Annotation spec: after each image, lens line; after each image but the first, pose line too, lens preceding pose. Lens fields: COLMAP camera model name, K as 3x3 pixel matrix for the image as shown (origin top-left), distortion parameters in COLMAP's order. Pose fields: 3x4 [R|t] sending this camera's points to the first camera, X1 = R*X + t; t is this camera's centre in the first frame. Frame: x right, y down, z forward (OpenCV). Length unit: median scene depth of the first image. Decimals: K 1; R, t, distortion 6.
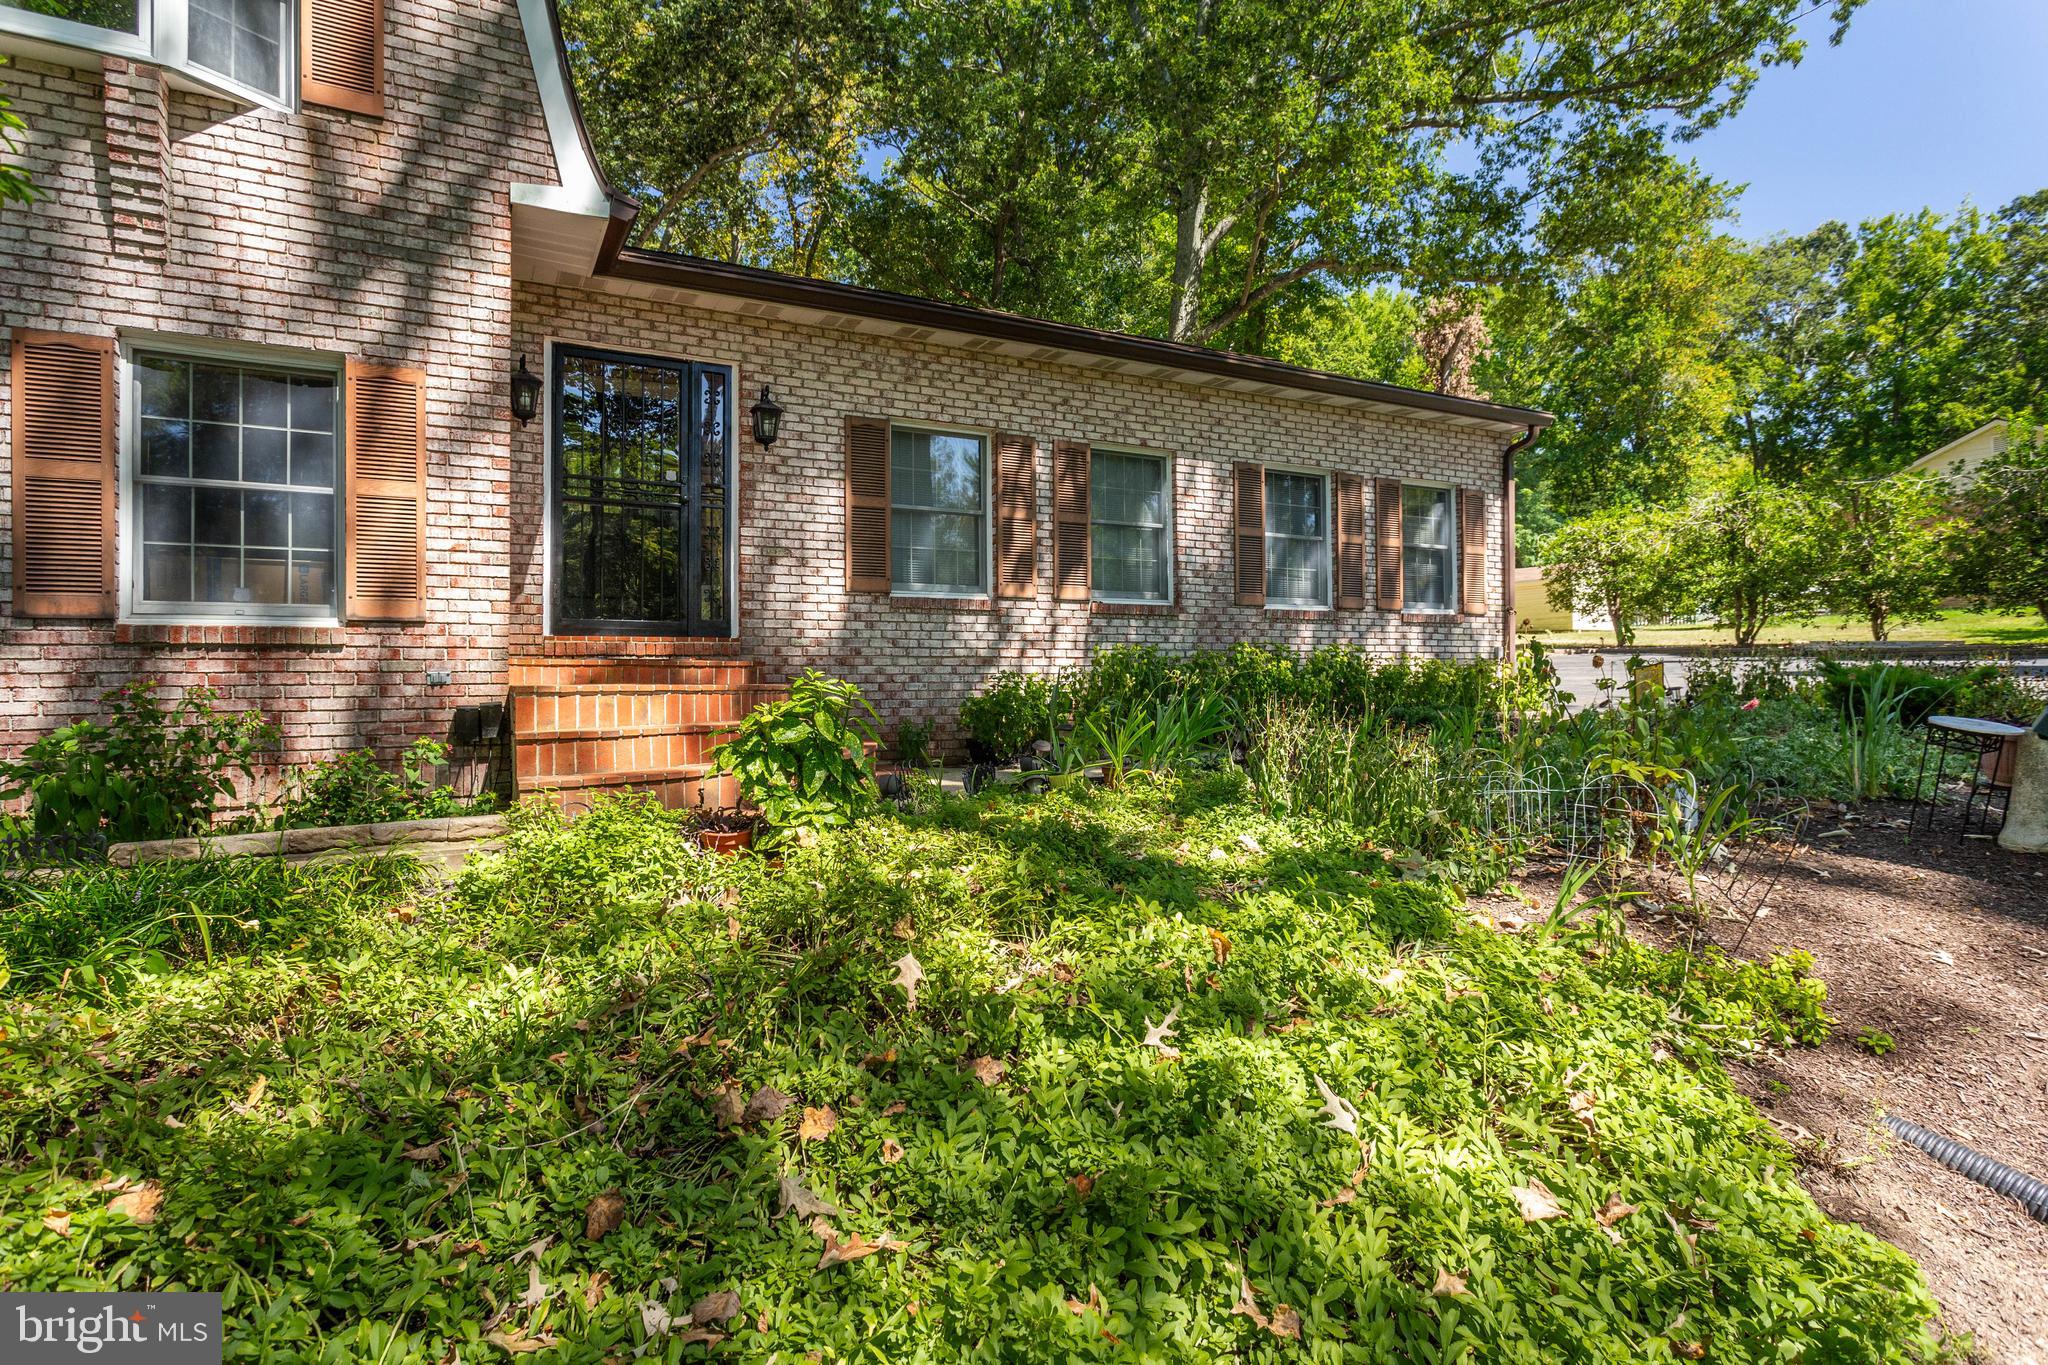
lens RADIAL K [[1021.7, 0, 1006.1], [0, 1021.7, 669.1], [0, 0, 1]] dist [-0.006921, 0.001395]
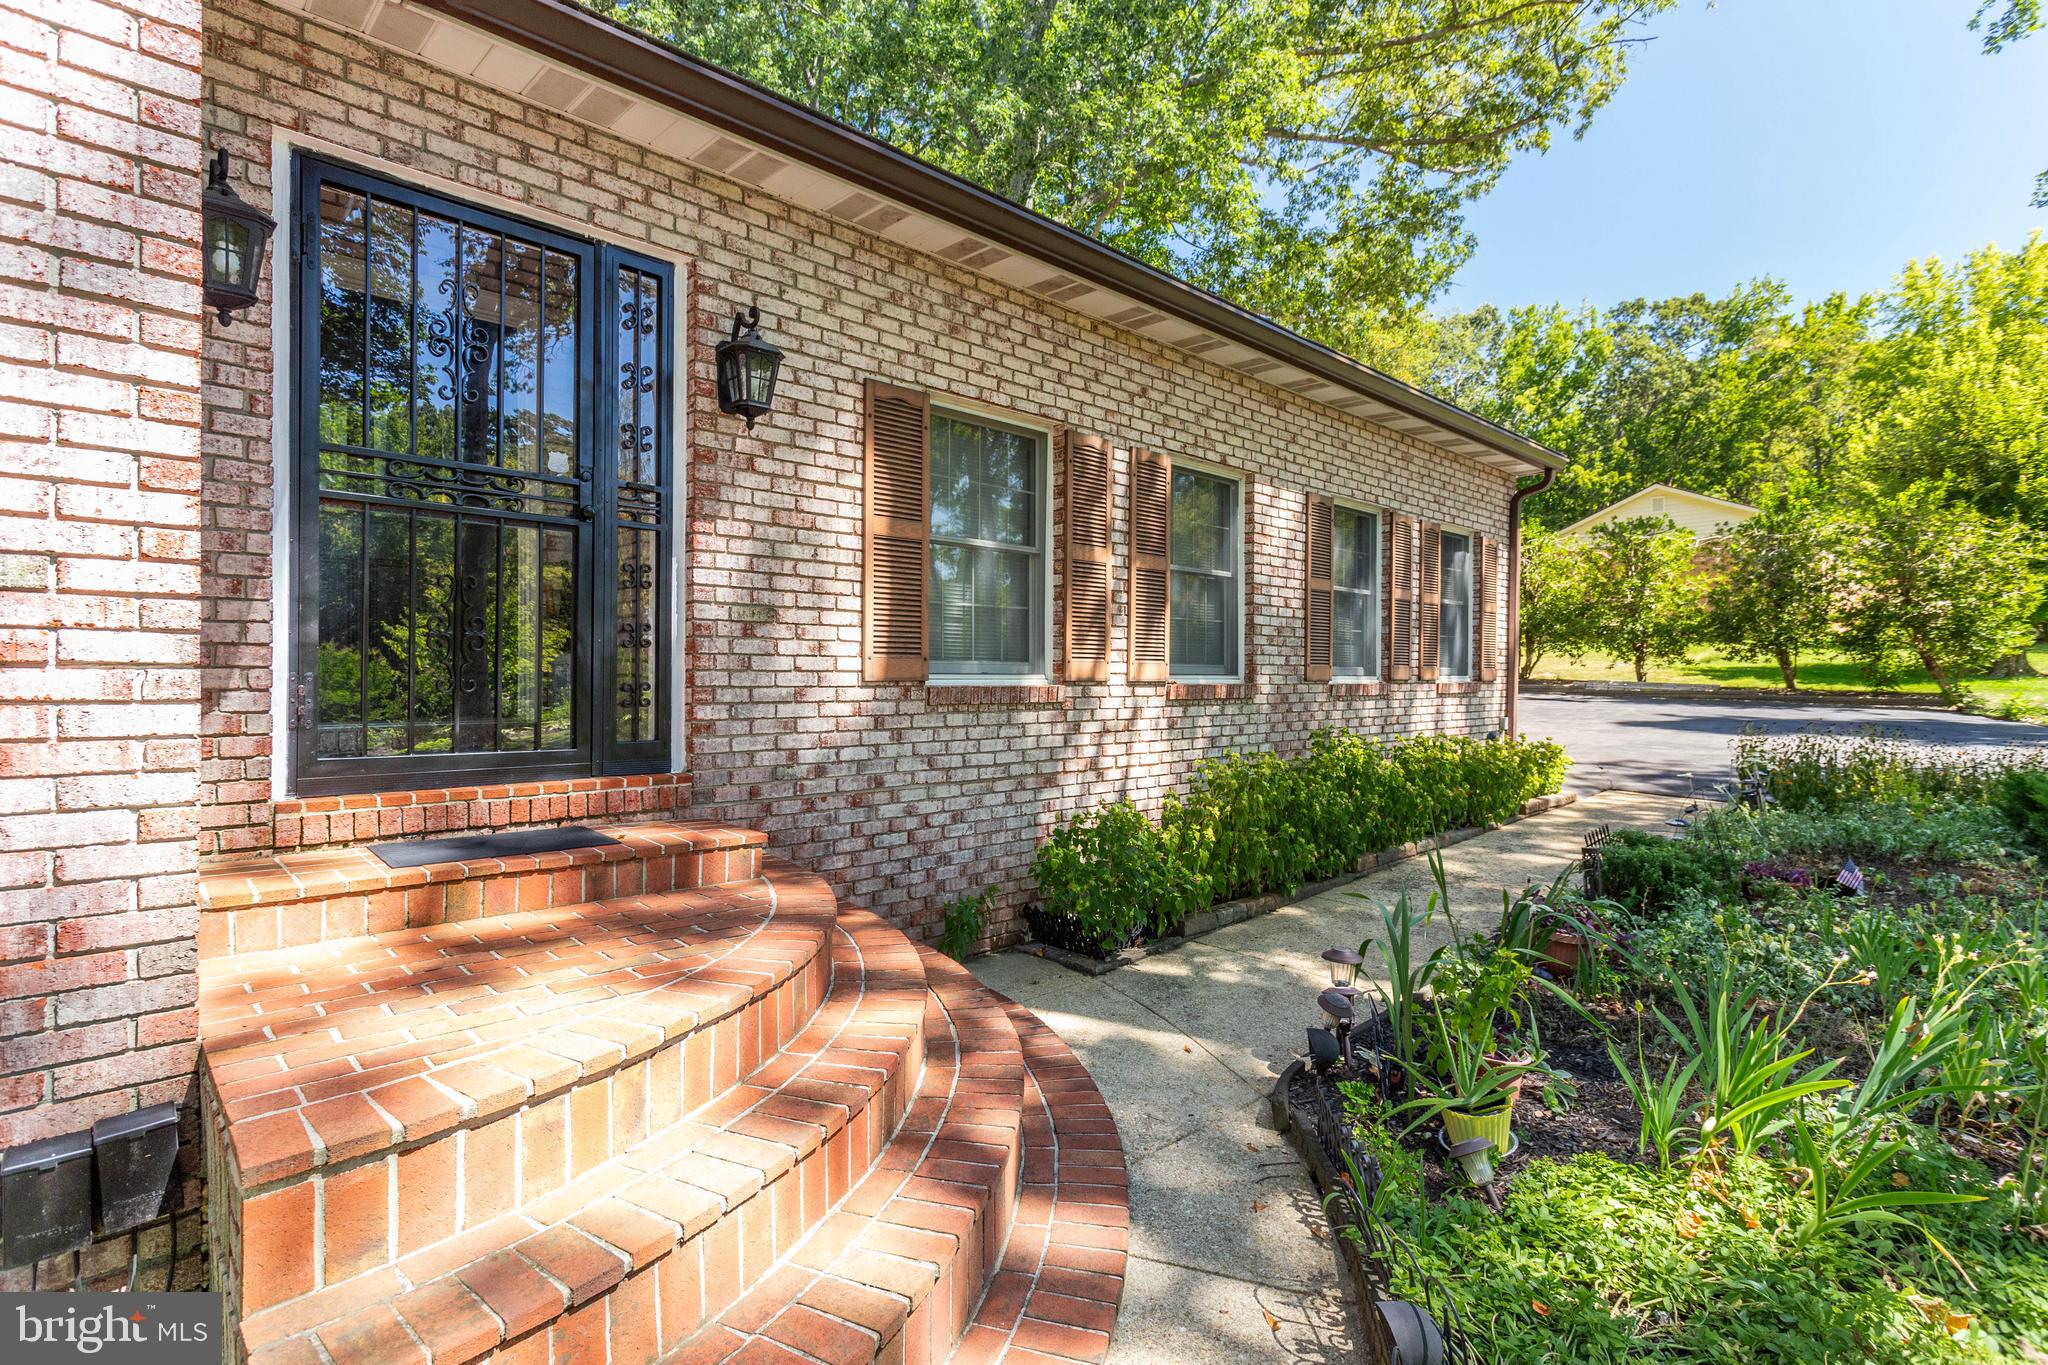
lens RADIAL K [[971.2, 0, 1018.1], [0, 971.2, 685.7], [0, 0, 1]] dist [0.001062, -0.000330]
pose [[0.961137, 0.010087, 0.275888, -0.188749], [-0.016495, 0.999645, 0.020917, -0.072383], [-0.275579, -0.024655, 0.960962, 0.368010]]
